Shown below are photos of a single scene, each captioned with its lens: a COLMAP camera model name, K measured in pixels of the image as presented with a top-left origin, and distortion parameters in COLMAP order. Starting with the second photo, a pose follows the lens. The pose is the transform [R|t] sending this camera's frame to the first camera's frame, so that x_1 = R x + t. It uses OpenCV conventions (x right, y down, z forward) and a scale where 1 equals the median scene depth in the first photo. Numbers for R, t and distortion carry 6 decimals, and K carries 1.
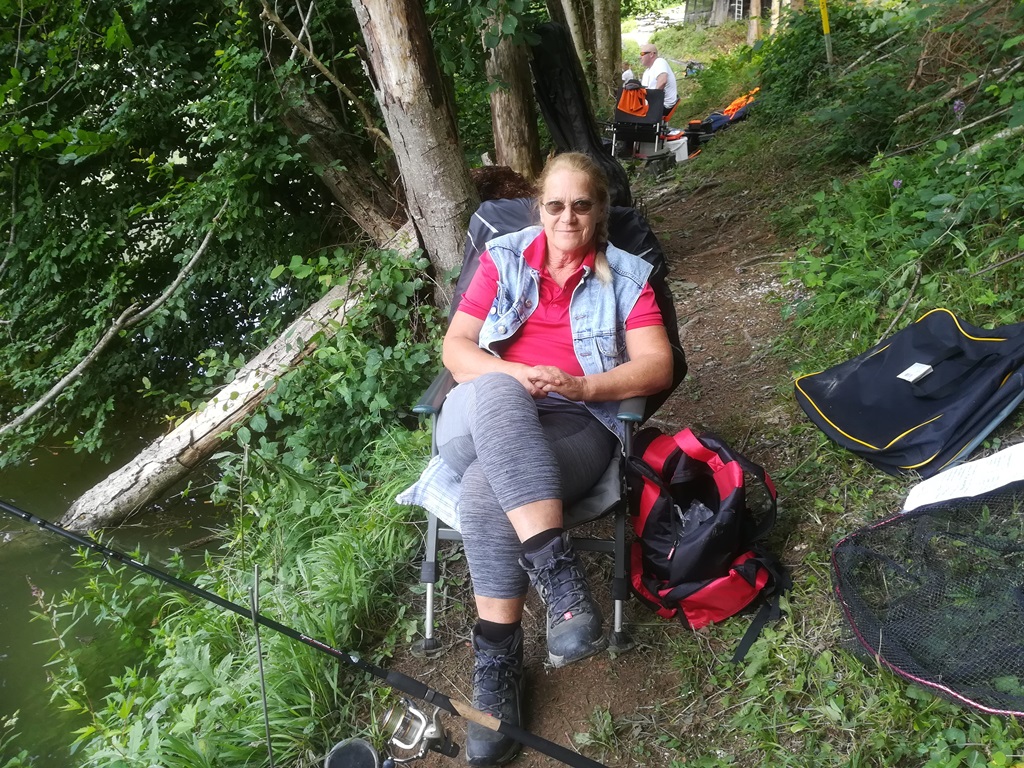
lens RADIAL K [[773.5, 0, 512.0], [0, 773.5, 384.0], [0, 0, 1]] dist [0.005955, -0.005504]
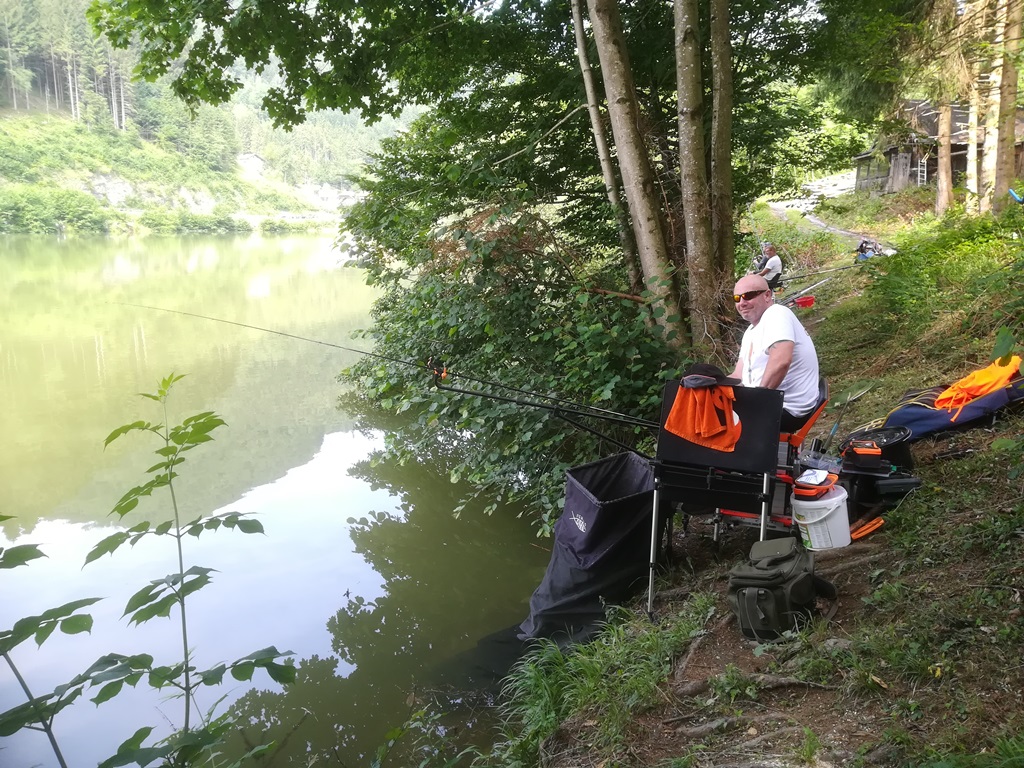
lens RADIAL K [[773.5, 0, 512.0], [0, 773.5, 384.0], [0, 0, 1]] dist [0.005955, -0.005504]
pose [[0.977607, 0.017857, -0.209680, 0.104205], [-0.058443, 0.980235, -0.189006, -0.216426], [0.202161, 0.197028, 0.959328, 0.422712]]
